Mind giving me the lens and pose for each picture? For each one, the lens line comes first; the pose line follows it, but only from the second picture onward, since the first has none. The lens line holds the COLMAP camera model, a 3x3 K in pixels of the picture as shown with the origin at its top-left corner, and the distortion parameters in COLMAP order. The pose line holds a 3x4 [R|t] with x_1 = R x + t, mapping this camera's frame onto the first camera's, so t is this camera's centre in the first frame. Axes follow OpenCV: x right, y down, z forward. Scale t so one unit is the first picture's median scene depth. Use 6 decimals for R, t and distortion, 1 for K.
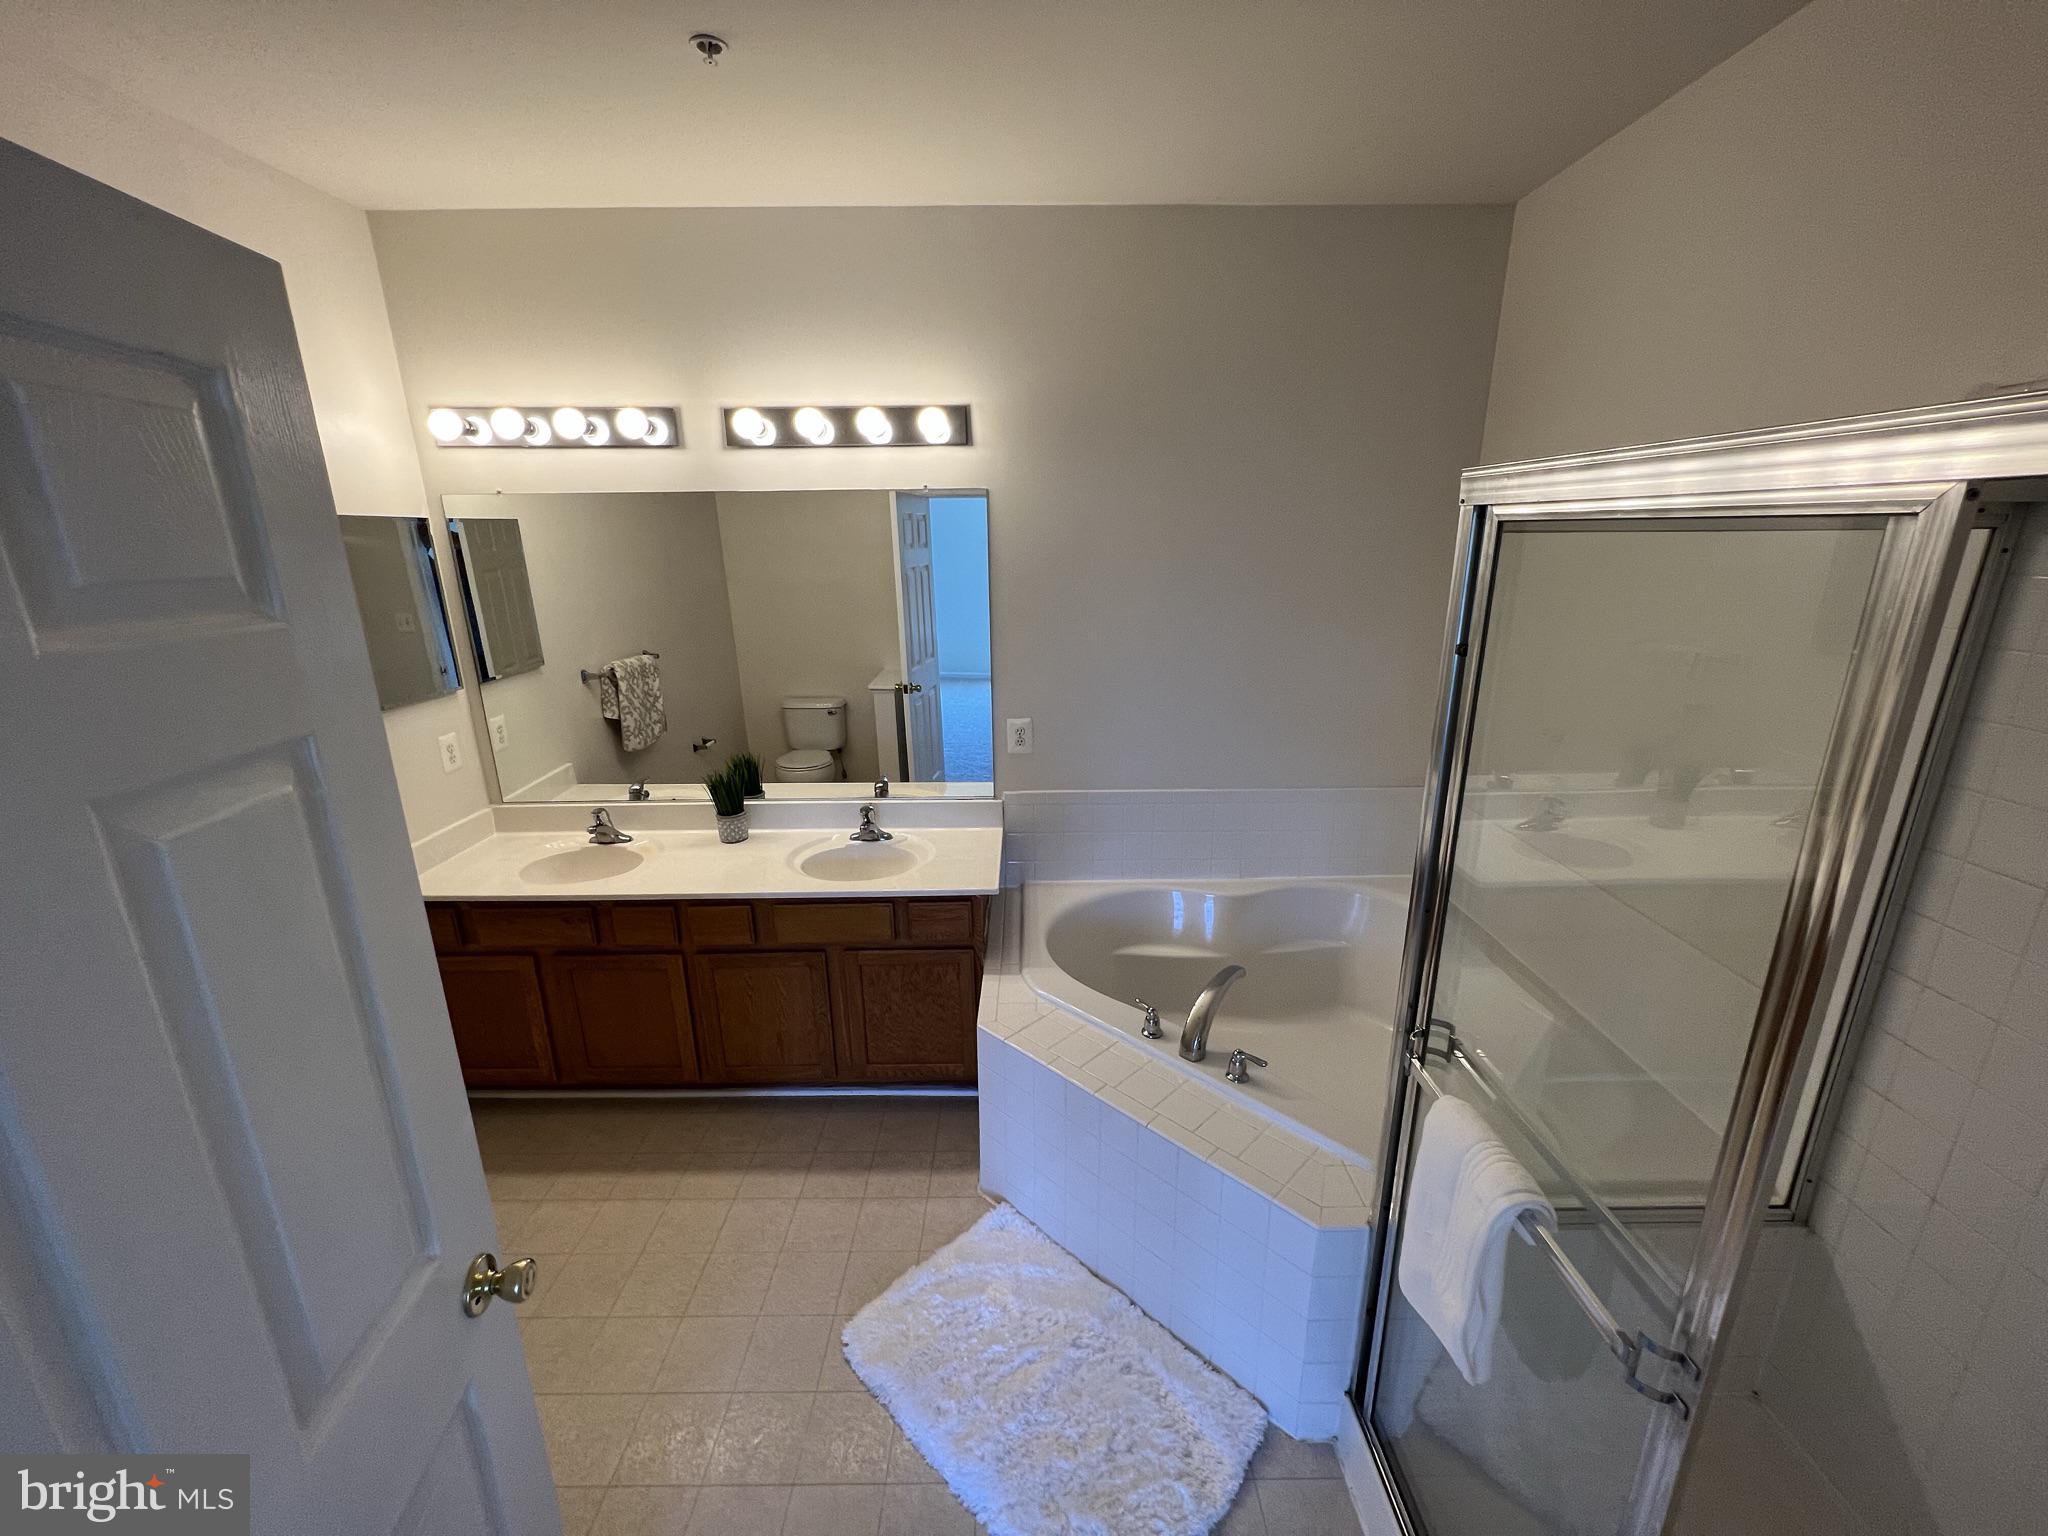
lens RADIAL K [[823.6, 0, 1022.8], [0, 823.6, 771.2], [0, 0, 1]] dist [0.000610, -0.000046]
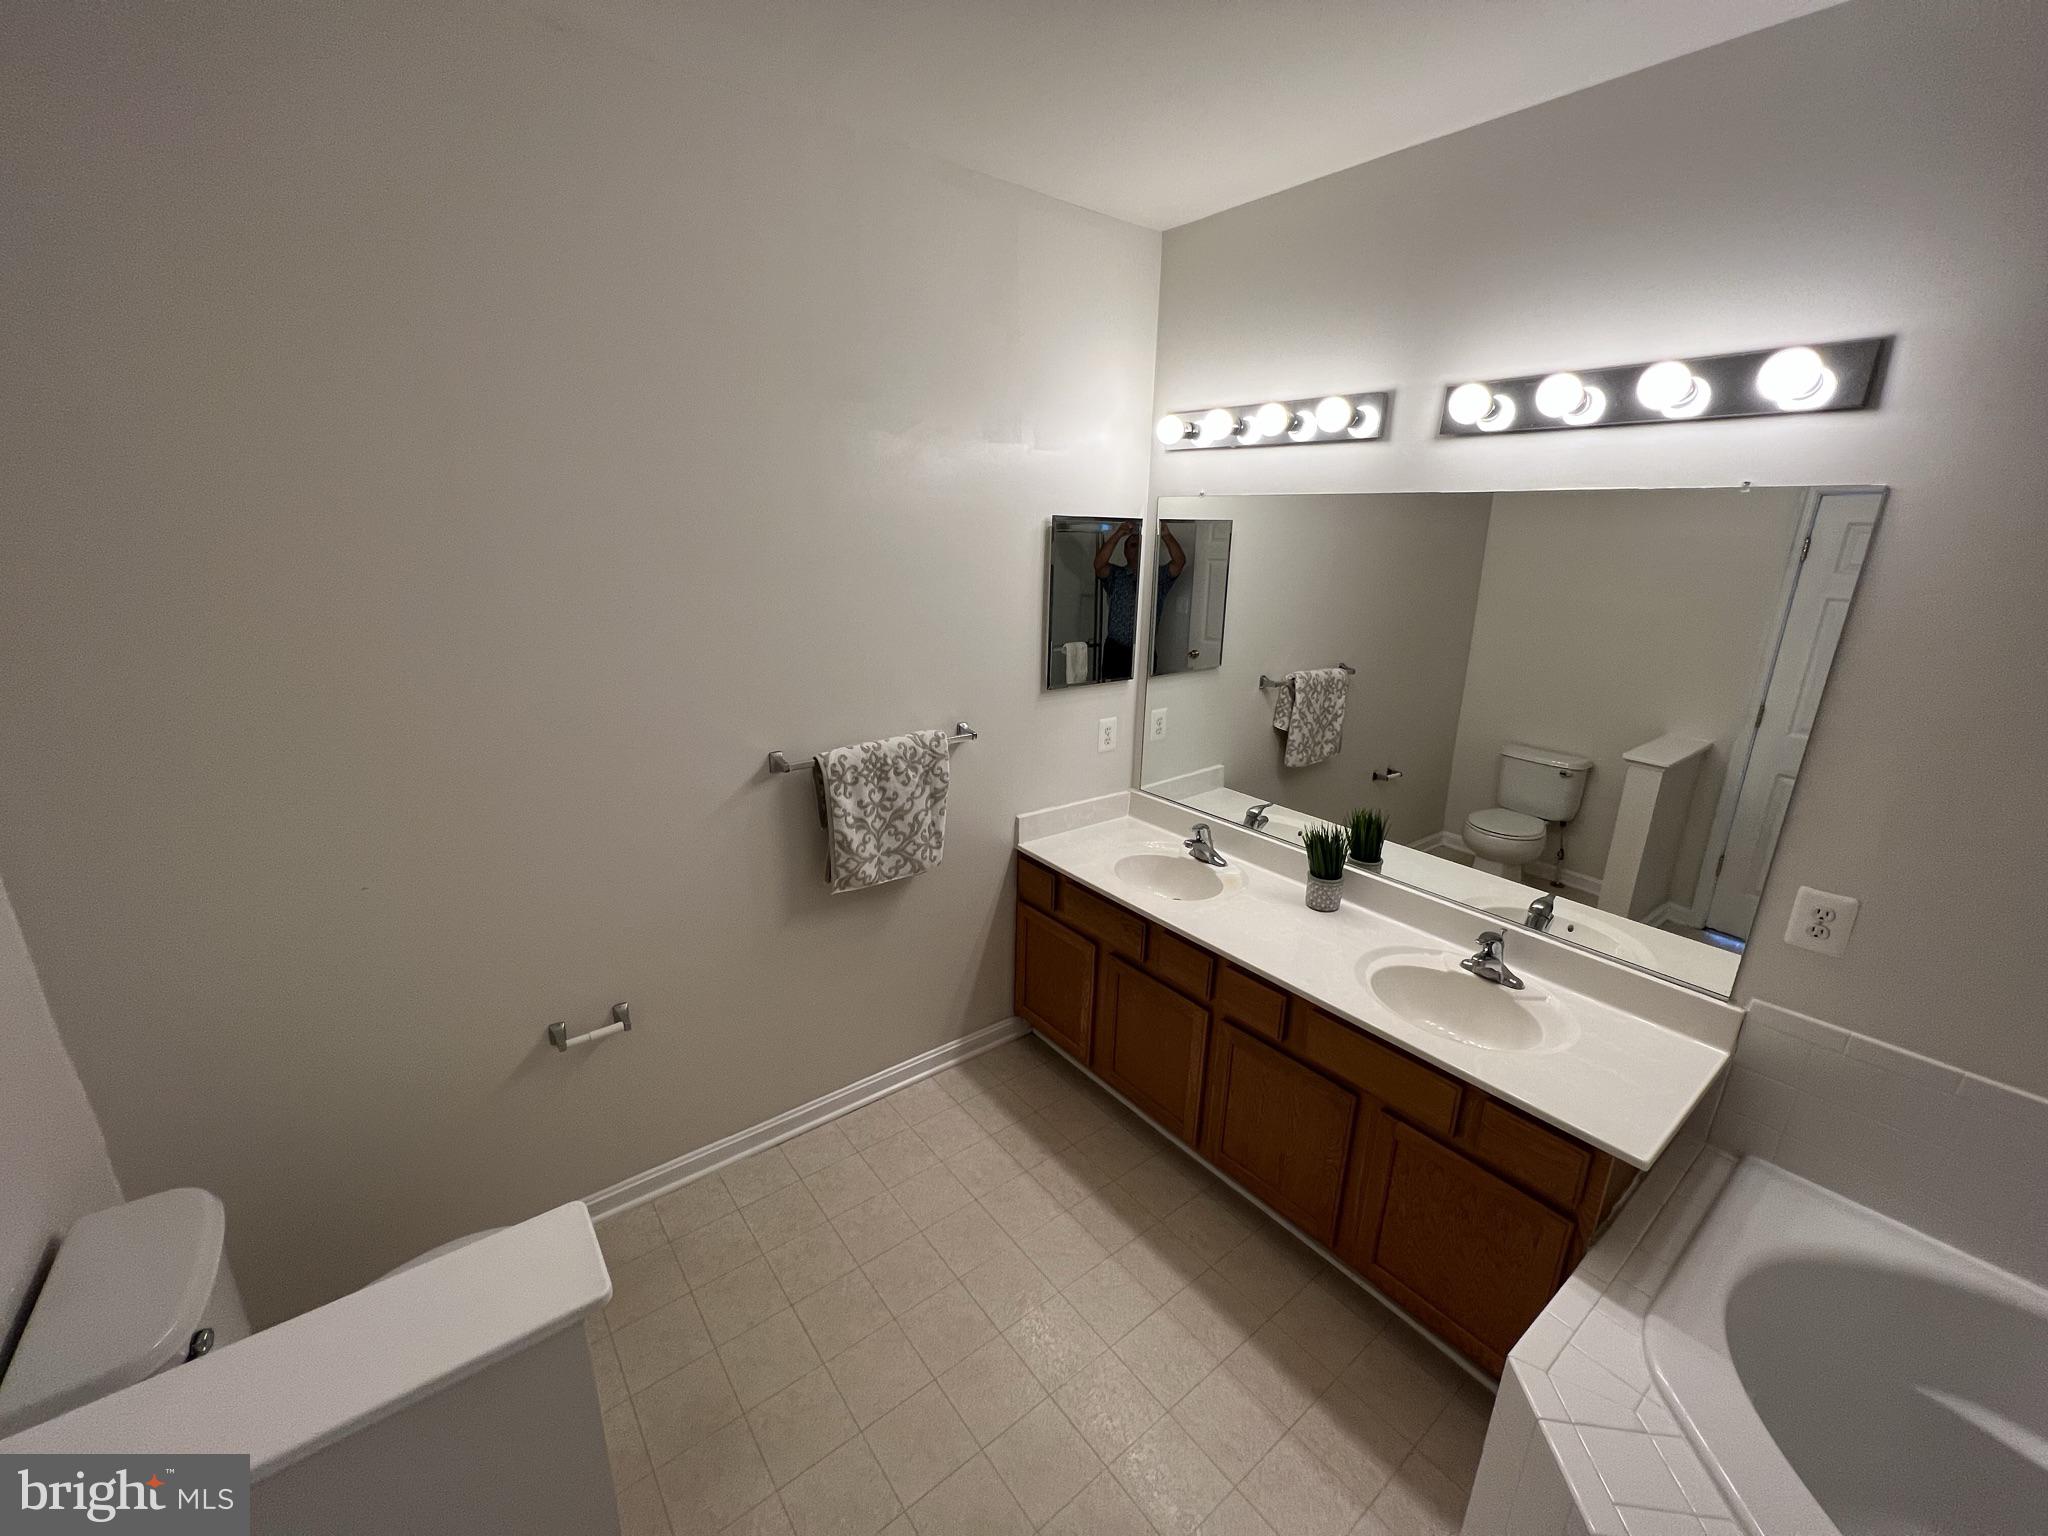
lens RADIAL K [[823.6, 0, 1022.8], [0, 823.6, 771.2], [0, 0, 1]] dist [0.000610, -0.000046]
pose [[0.616733, 0.250247, -0.746335, 0.055680], [-0.245792, 0.961937, 0.119429, -0.076179], [0.747815, 0.109787, 0.654767, 0.206546]]
